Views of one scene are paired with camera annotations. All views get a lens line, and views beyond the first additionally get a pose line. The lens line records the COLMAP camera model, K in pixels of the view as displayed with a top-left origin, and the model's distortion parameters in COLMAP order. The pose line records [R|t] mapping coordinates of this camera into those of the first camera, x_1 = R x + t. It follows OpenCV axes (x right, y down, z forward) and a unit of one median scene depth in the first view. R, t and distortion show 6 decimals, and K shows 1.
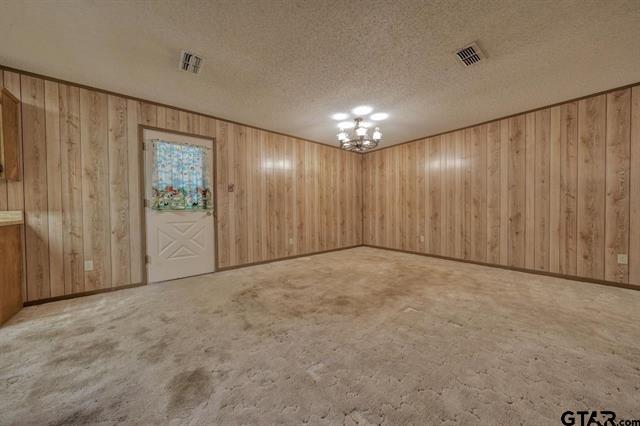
lens RADIAL K [[216.3, 0, 321.6], [0, 216.3, 212.9], [0, 0, 1]] dist [-0.007622, 0.001393]
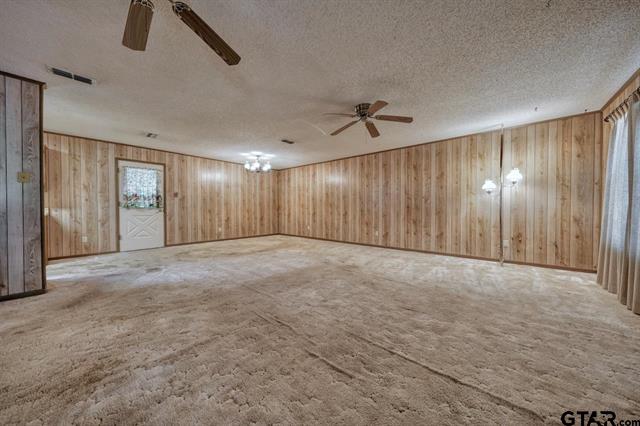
lens RADIAL K [[216.3, 0, 321.5], [0, 216.3, 212.2], [0, 0, 1]] dist [-0.007622, 0.001393]
pose [[0.986561, 0.006516, 0.163264, 0.401514], [-0.006152, 0.999977, -0.002732, 0.011816], [-0.163278, 0.001690, 0.986579, -0.784738]]
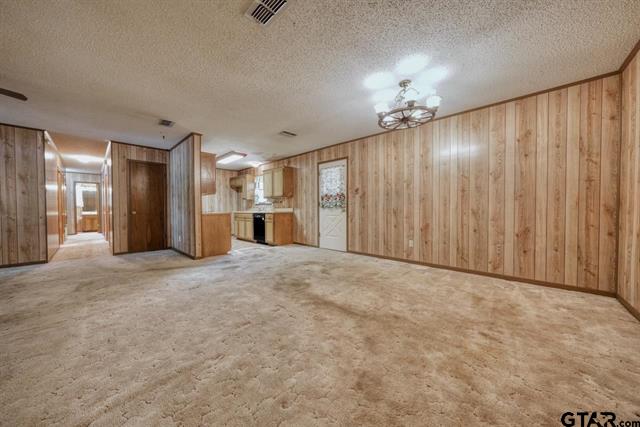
lens RADIAL K [[216.3, 0, 320.5], [0, 216.3, 213.0], [0, 0, 1]] dist [-0.007622, 0.001393]
pose [[0.124460, 0.029066, -0.991799, 0.887758], [-0.014072, 0.999522, 0.027526, -0.018233], [0.992125, 0.010531, 0.124810, 0.659378]]
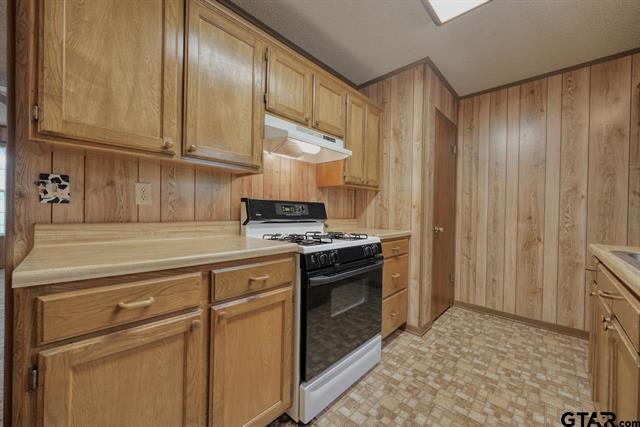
lens RADIAL K [[241.1, 0, 320.7], [0, 241.1, 213.8], [0, 0, 1]] dist [-0.009306, 0.000919]
pose [[-0.993614, -0.005145, -0.112713, -0.796243], [-0.007826, 0.999697, 0.023354, -0.023529], [0.112559, 0.024086, -0.993353, 0.448550]]
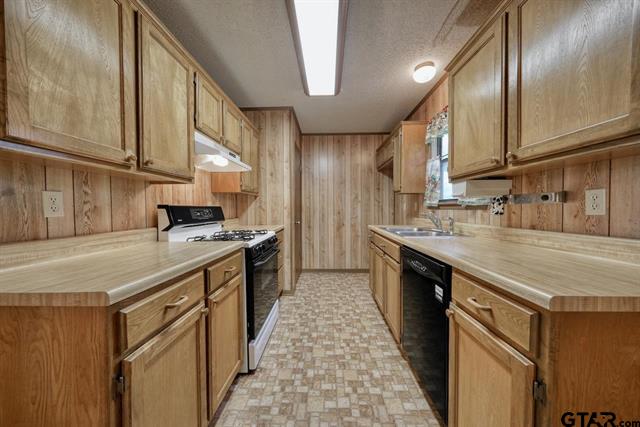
lens RADIAL K [[216.3, 0, 321.5], [0, 216.3, 212.3], [0, 0, 1]] dist [-0.007622, 0.001393]
pose [[-0.658207, 0.027457, -0.752336, -0.578344], [0.000699, 0.999357, 0.035860, -0.043240], [0.752837, 0.023078, -0.657802, 0.489673]]
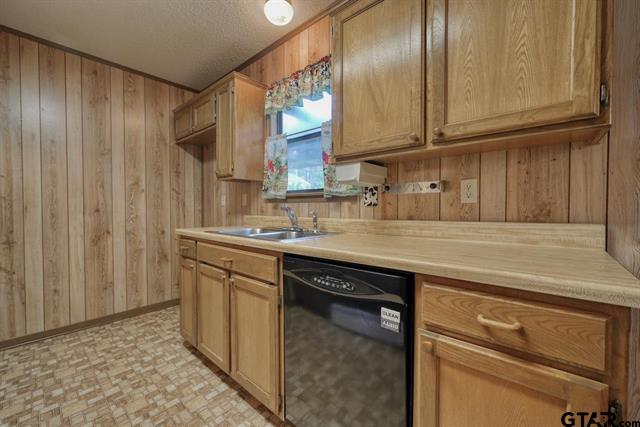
lens RADIAL K [[264.0, 0, 321.3], [0, 264.0, 211.5], [0, 0, 1]] dist [0.000088, 0.001822]
pose [[0.149794, 0.026012, -0.988375, -0.685139], [-0.015079, 0.999598, 0.024022, -0.022667], [0.988602, 0.011306, 0.150126, 0.309283]]
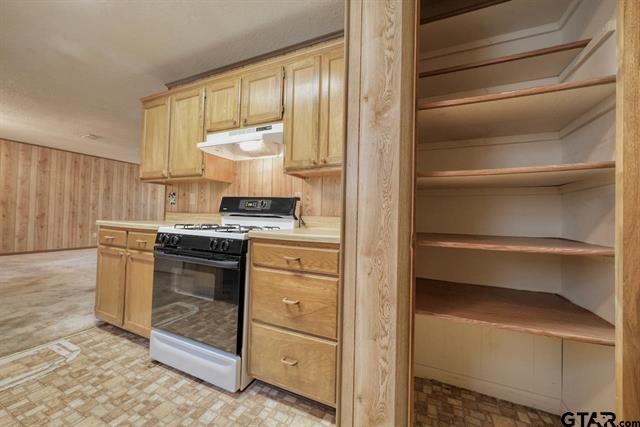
lens RADIAL K [[241.1, 0, 325.2], [0, 241.1, 211.7], [0, 0, 1]] dist [-0.009306, 0.000919]
pose [[-0.449926, 0.014392, 0.892950, -1.413314], [-0.006938, 0.999784, -0.019610, 0.008903], [-0.893039, -0.015018, -0.449729, 0.004960]]
